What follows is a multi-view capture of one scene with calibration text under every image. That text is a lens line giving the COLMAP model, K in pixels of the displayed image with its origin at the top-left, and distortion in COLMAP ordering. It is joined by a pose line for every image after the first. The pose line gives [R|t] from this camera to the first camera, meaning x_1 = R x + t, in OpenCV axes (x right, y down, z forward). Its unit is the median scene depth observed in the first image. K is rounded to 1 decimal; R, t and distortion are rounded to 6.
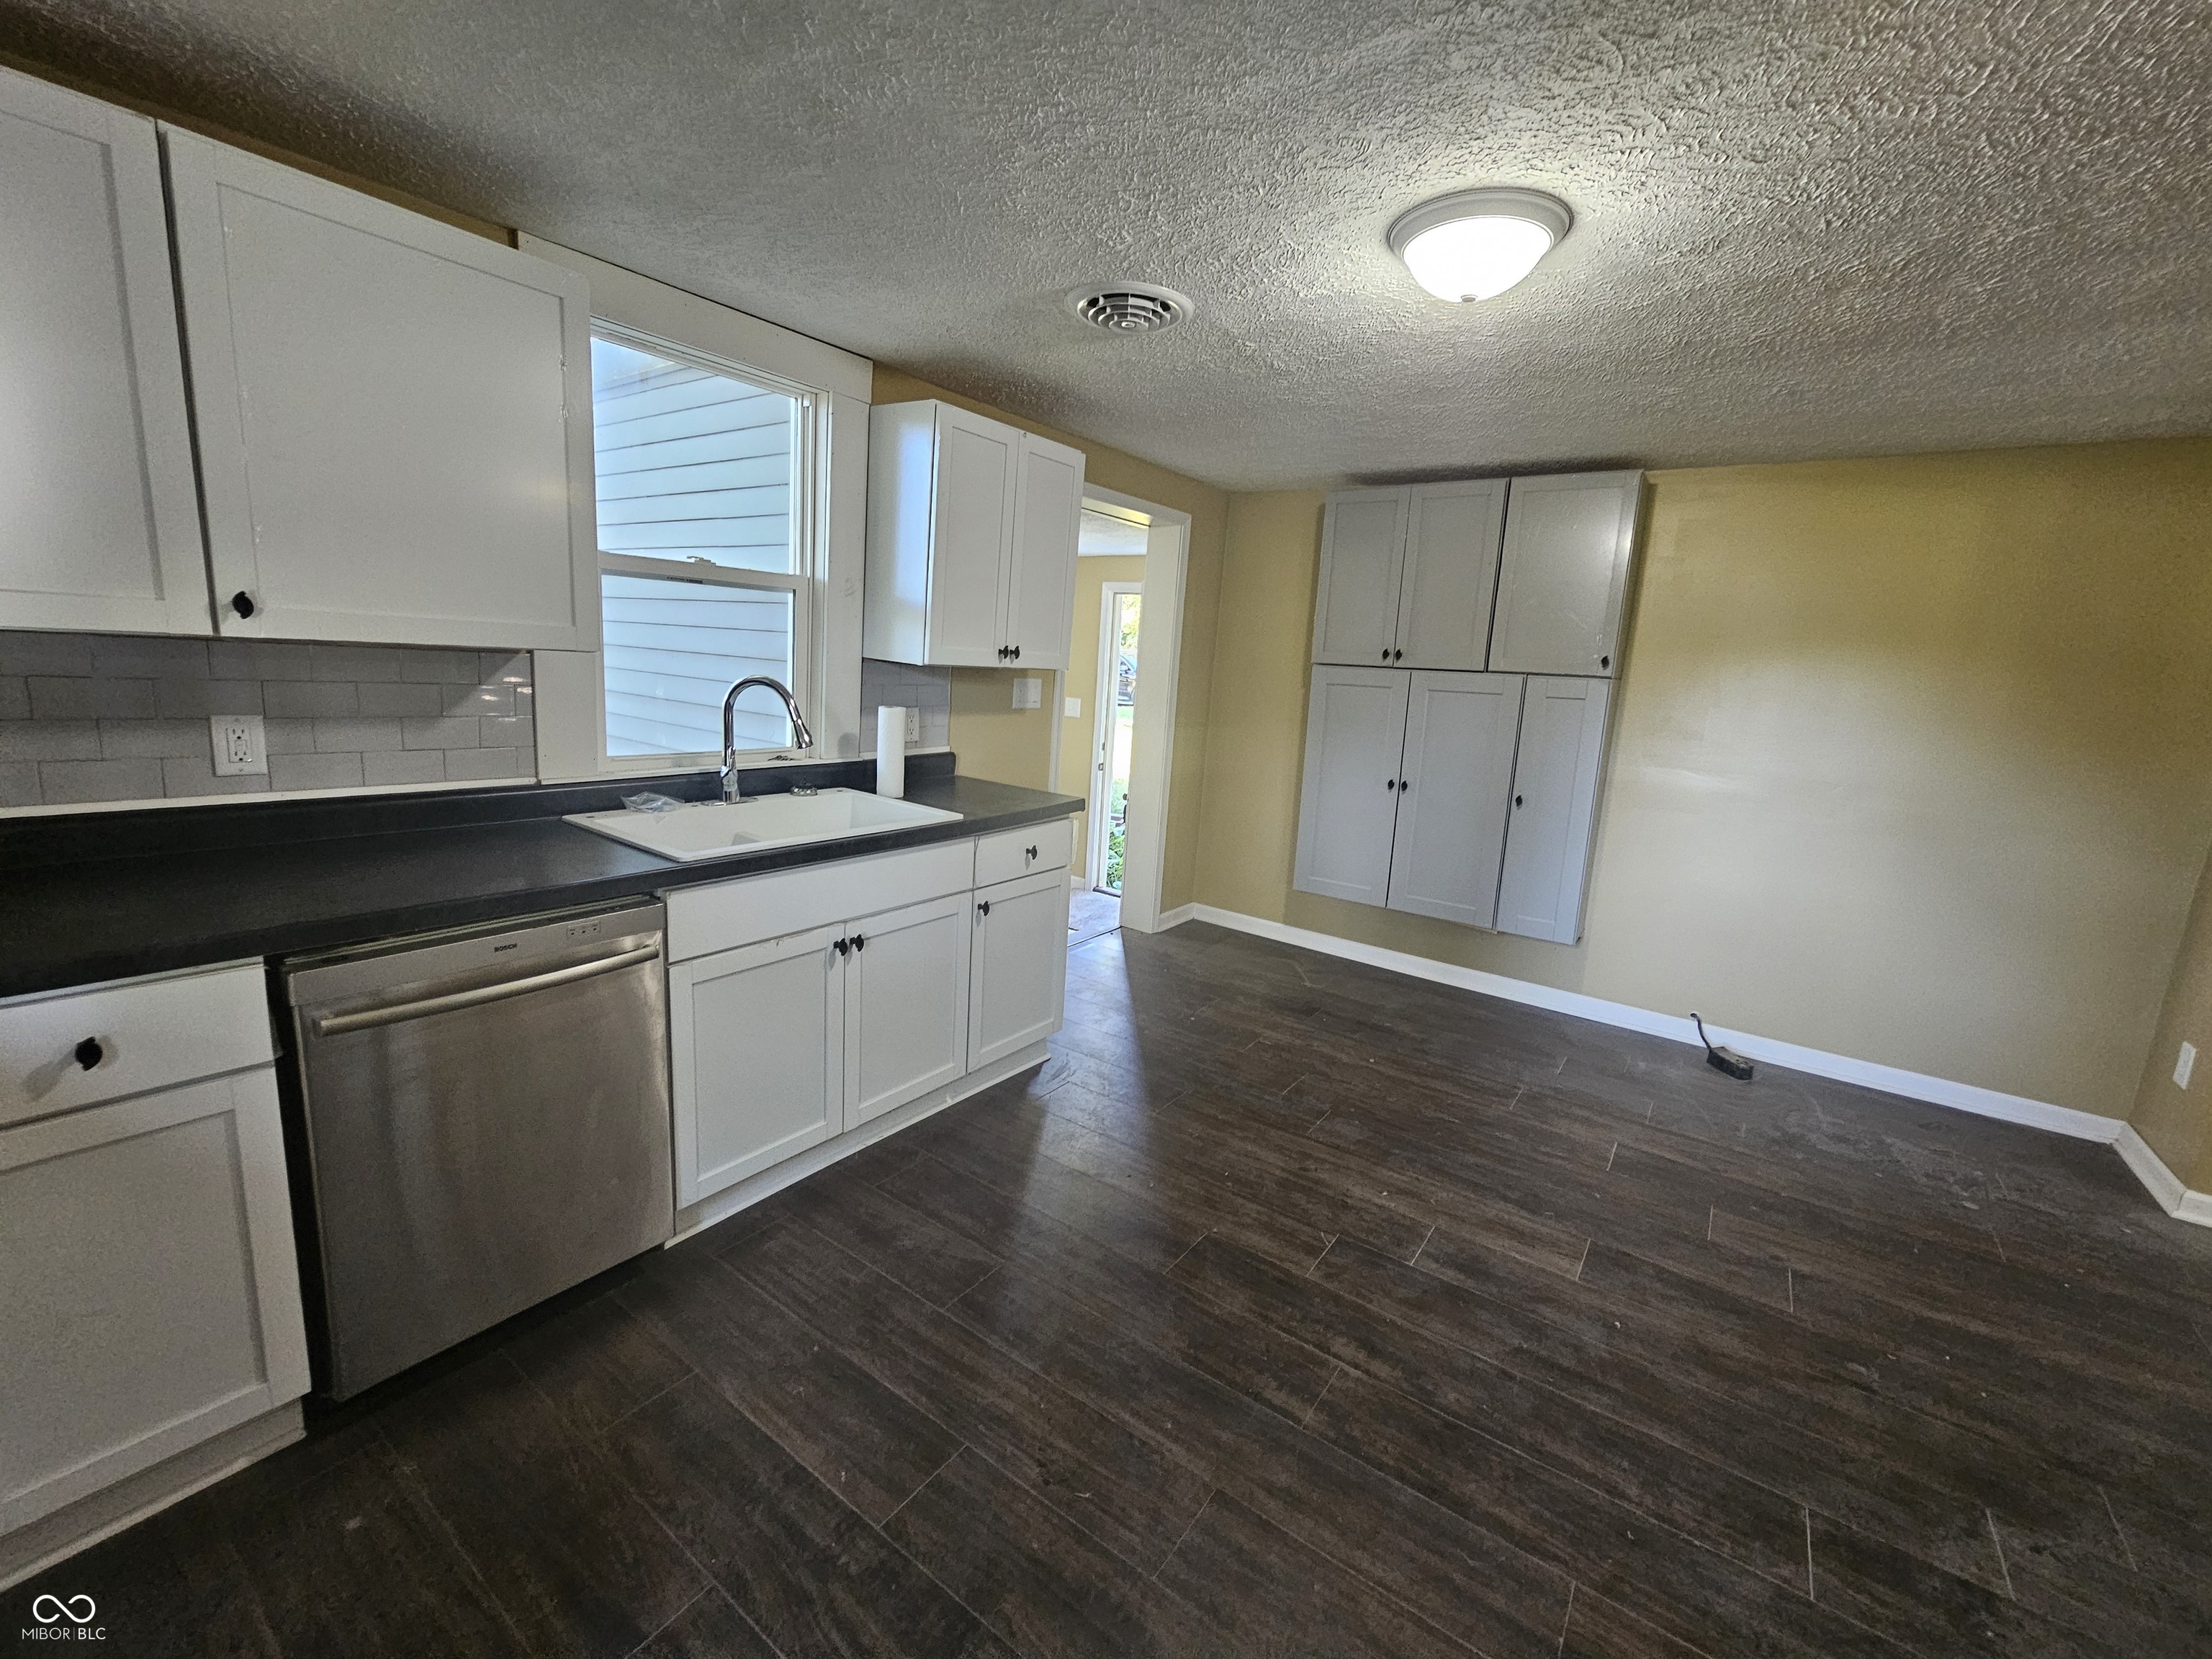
lens RADIAL K [[902.7, 0, 1121.9], [0, 902.7, 820.1], [0, 0, 1]] dist [0.000618, 0.000066]
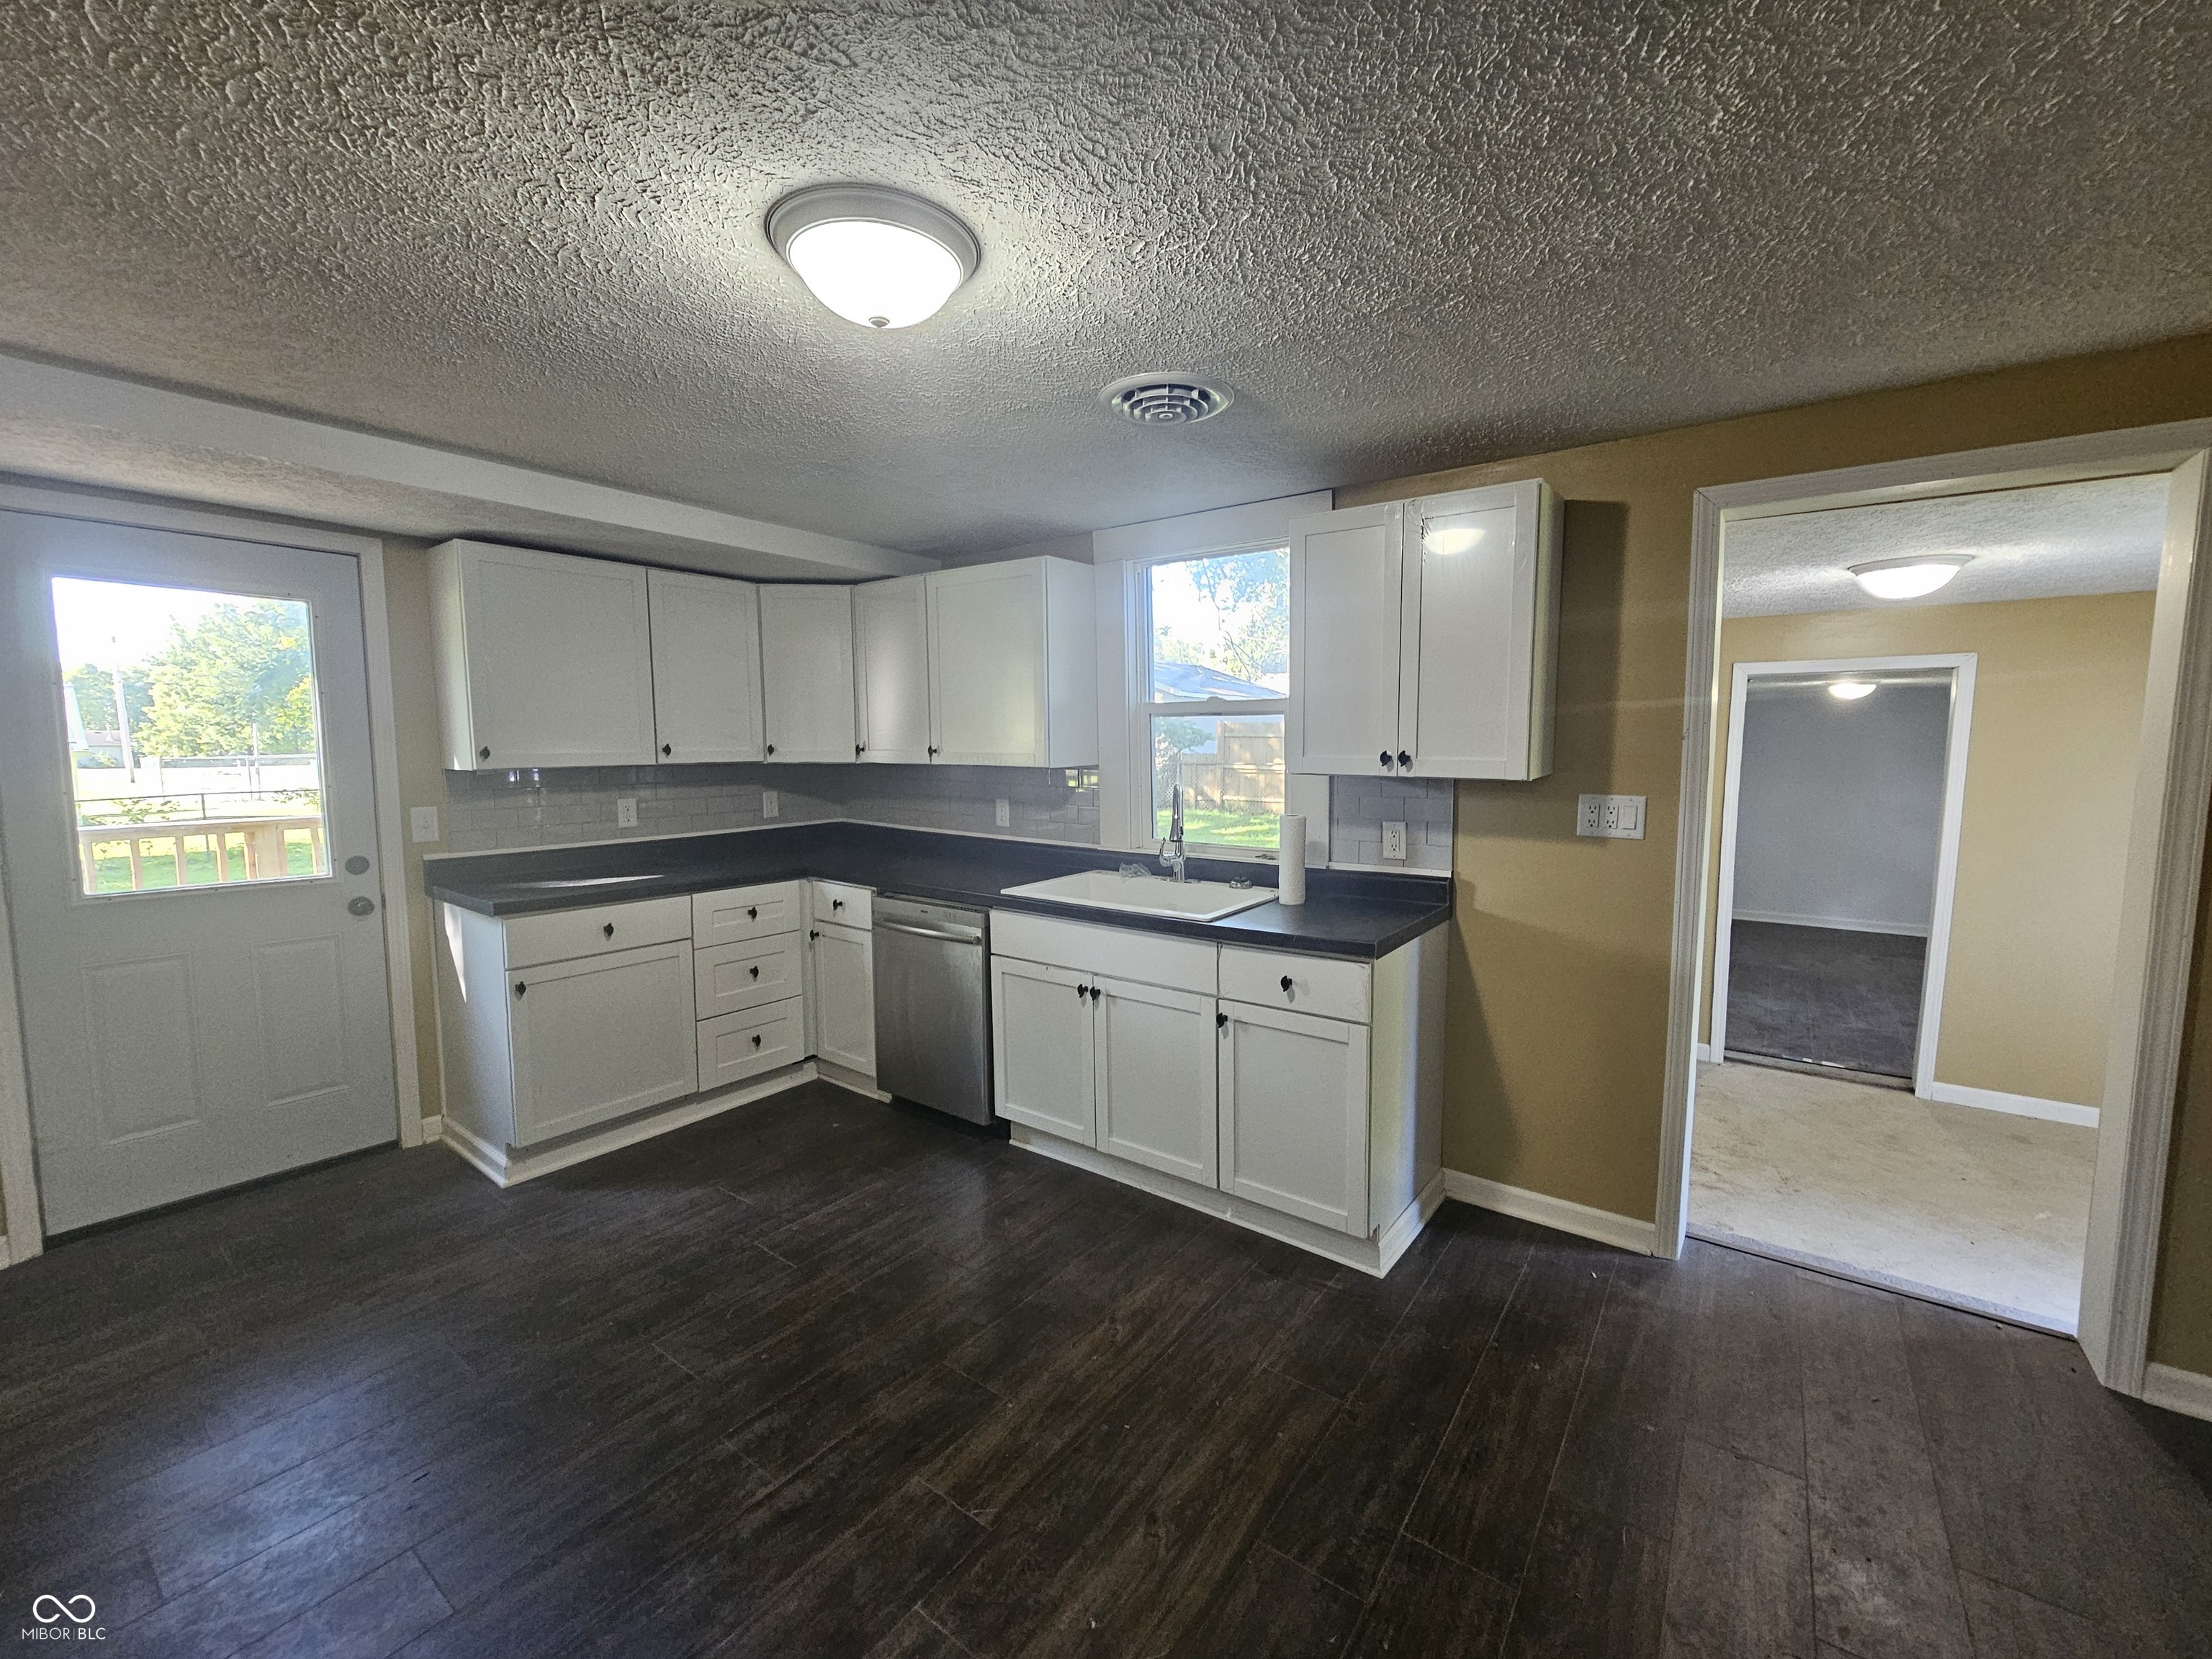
lens RADIAL K [[902.7, 0, 1120.9], [0, 902.7, 827.7], [0, 0, 1]] dist [0.000618, 0.000066]
pose [[-0.008372, 0.037935, -0.999245, 0.960931], [-0.180829, 0.982748, 0.038824, -0.146557], [0.983479, 0.181017, -0.001368, 1.017848]]
